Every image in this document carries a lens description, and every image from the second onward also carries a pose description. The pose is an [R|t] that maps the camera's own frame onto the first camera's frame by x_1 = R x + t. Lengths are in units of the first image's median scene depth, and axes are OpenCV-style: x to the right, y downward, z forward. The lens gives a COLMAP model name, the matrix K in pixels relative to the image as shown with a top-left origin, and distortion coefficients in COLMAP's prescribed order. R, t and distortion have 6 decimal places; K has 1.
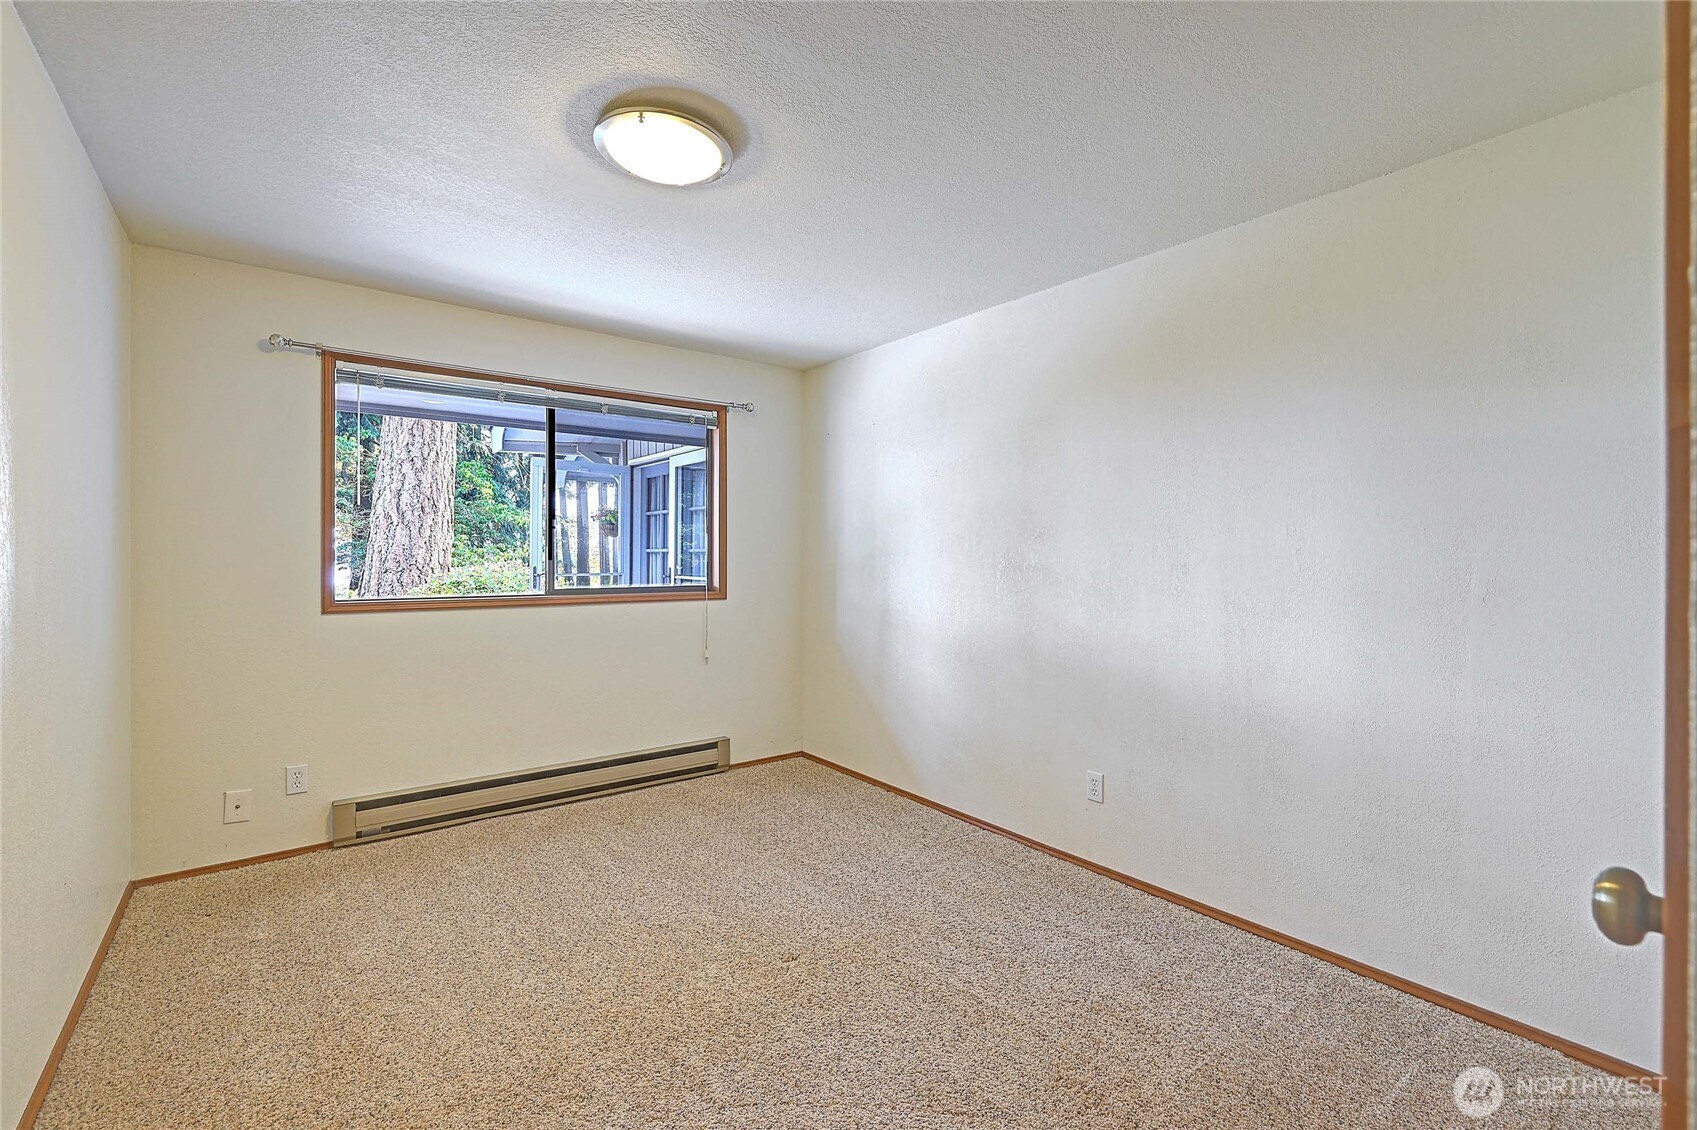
lens RADIAL K [[742.7, 0, 857.4], [0, 742.7, 550.1], [0, 0, 1]] dist [0.000124, 0.000276]
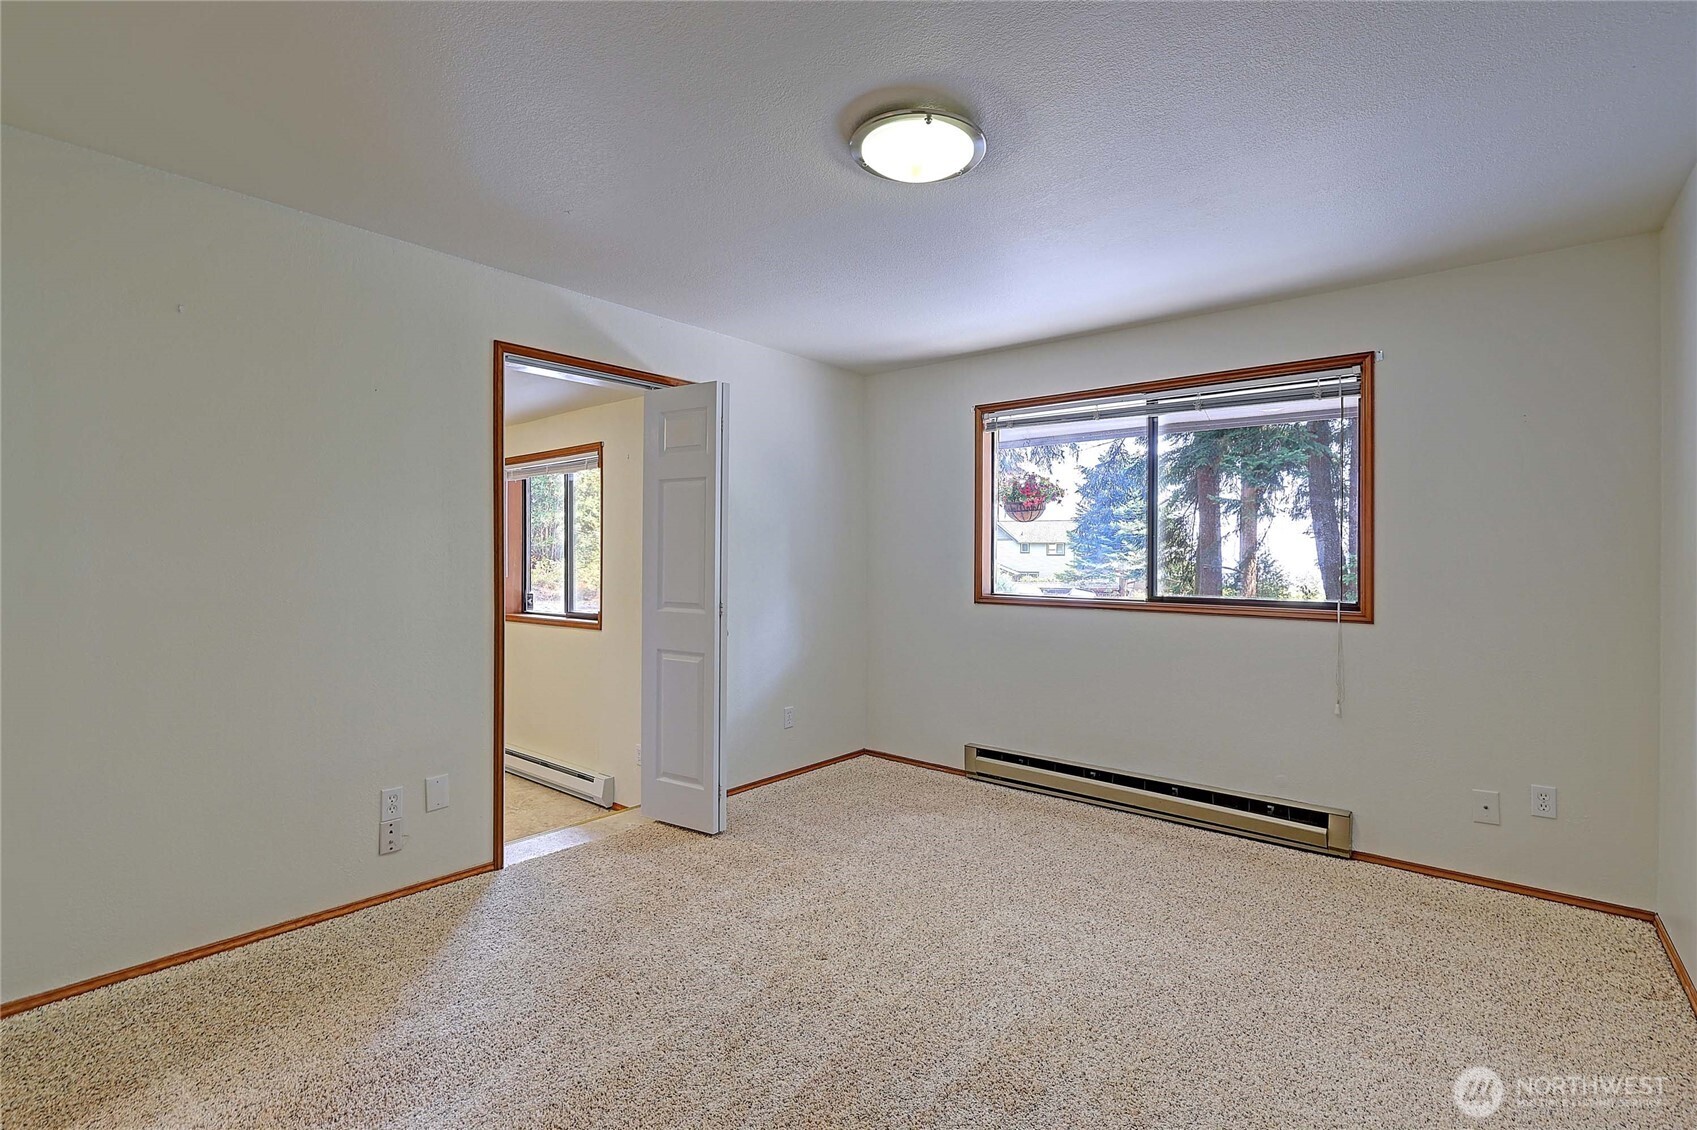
lens RADIAL K [[742.7, 0, 857.4], [0, 742.7, 550.1], [0, 0, 1]] dist [0.000124, 0.000276]
pose [[0.203917, -0.017409, -0.978833, 0.476475], [-0.002575, 0.999829, -0.018319, 0.011596], [0.978985, 0.006256, 0.203837, 0.429426]]
